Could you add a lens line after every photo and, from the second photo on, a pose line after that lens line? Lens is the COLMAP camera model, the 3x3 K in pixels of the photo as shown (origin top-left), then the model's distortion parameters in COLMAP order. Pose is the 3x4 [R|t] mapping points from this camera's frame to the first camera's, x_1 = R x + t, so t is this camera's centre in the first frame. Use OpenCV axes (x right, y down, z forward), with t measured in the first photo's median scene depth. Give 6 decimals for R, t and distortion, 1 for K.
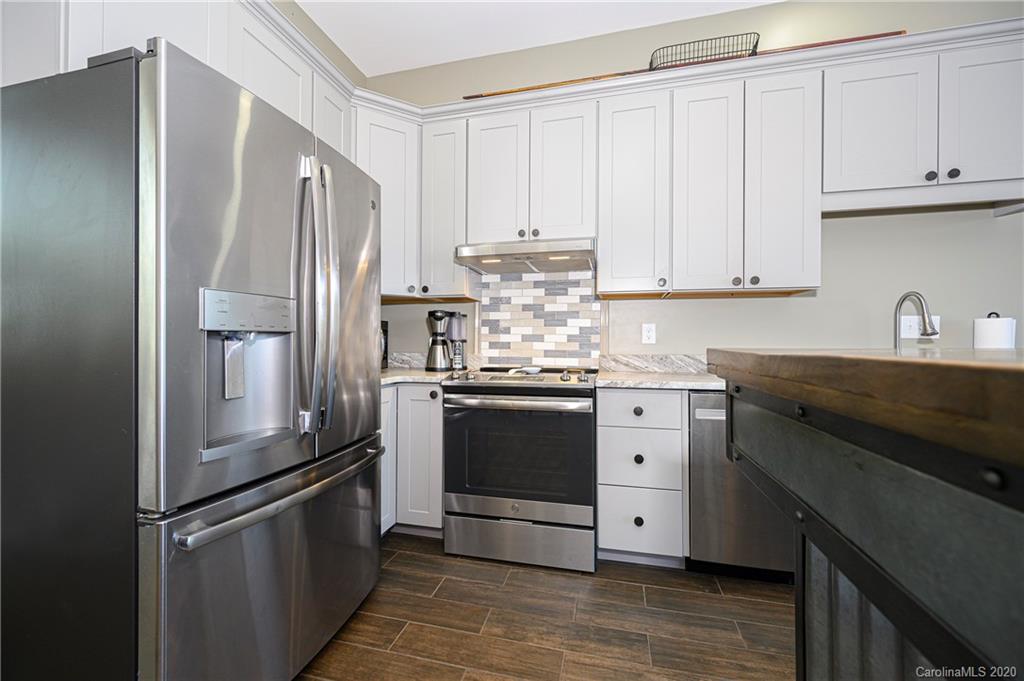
lens RADIAL K [[406.3, 0, 513.4], [0, 406.3, 336.6], [0, 0, 1]] dist [-0.001420, -0.000176]
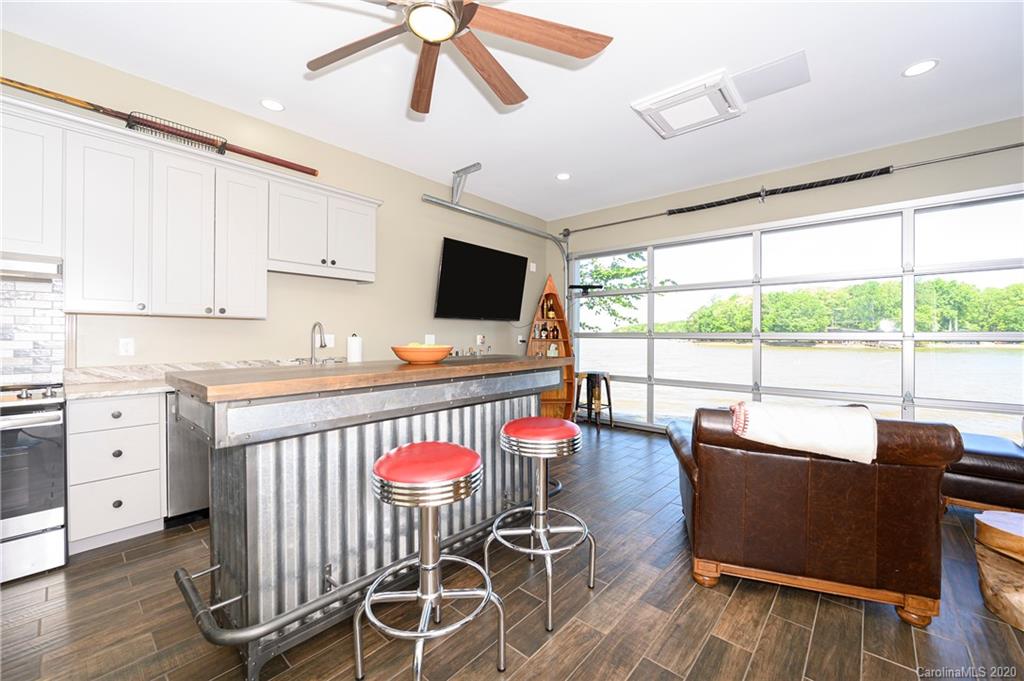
lens RADIAL K [[406.3, 0, 513.4], [0, 406.3, 336.6], [0, 0, 1]] dist [-0.001420, -0.000176]
pose [[0.461129, -0.007084, 0.887305, -0.215412], [-0.006079, 0.999919, 0.011143, -0.068944], [-0.887312, -0.010532, 0.461049, -0.596710]]
